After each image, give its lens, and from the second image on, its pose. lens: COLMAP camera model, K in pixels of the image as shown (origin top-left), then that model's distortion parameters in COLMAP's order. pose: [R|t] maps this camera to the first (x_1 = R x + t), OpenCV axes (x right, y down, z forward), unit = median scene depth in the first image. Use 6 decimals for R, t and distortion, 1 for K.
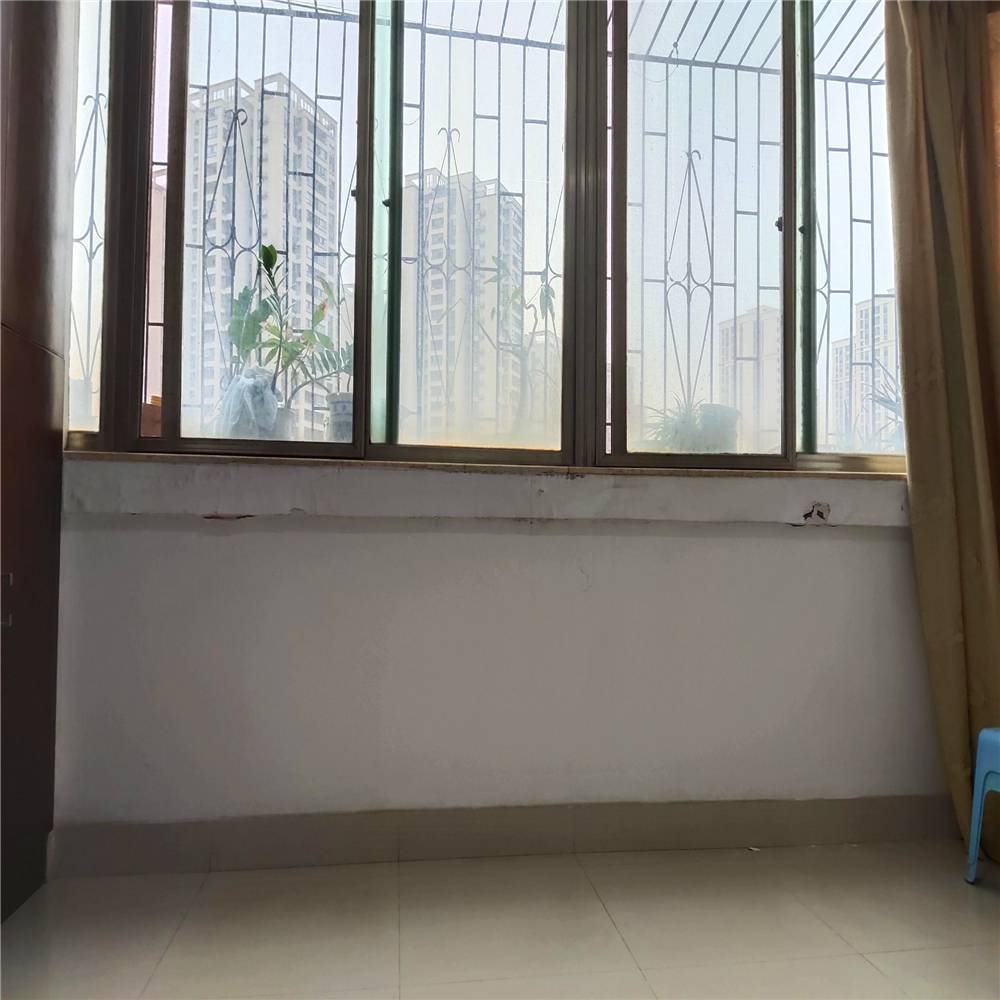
lens RADIAL K [[669.7, 0, 498.7], [0, 669.7, 525.0], [0, 0, 1]] dist [0.058730, 0.000429]
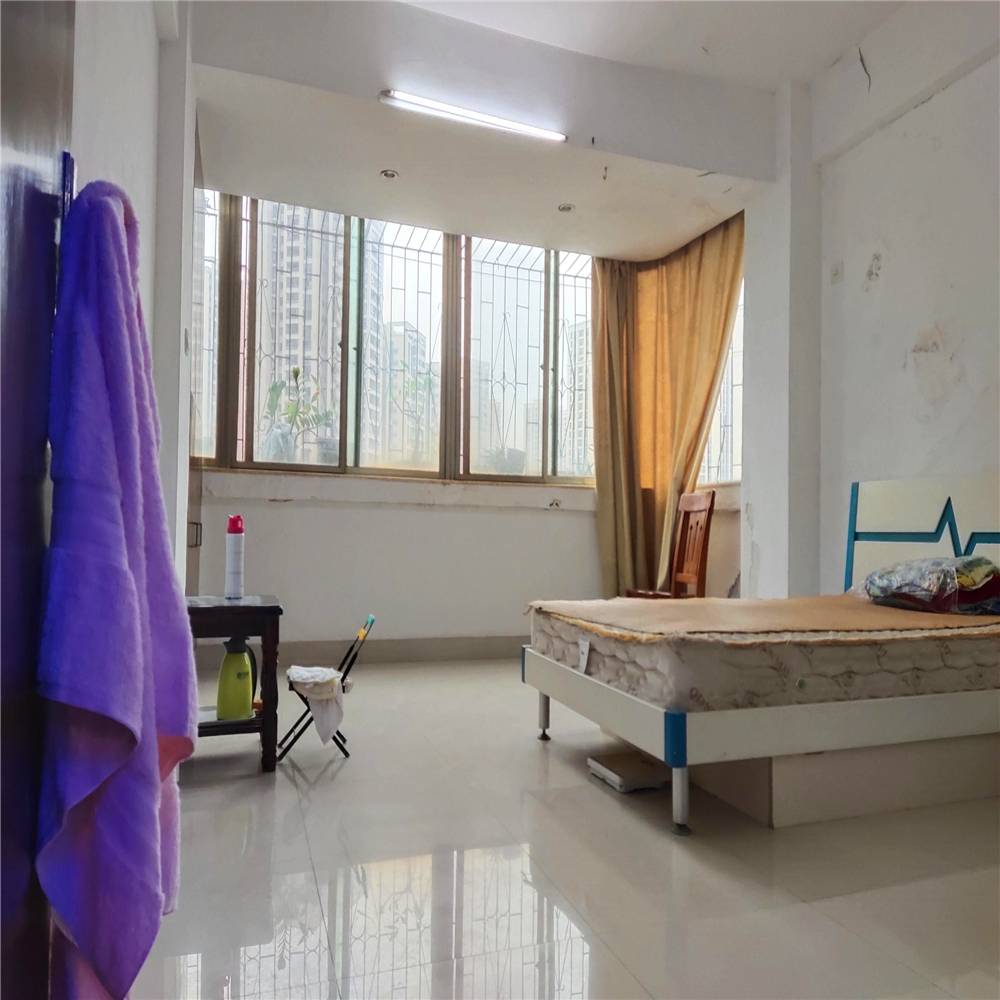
lens RADIAL K [[669.7, 0, 498.7], [0, 669.7, 525.0], [0, 0, 1]] dist [0.058730, 0.000429]
pose [[0.977226, 0.010551, 0.211938, -0.161841], [-0.013714, 0.999815, 0.013463, 0.024008], [-0.211756, -0.016063, 0.977190, -1.058996]]
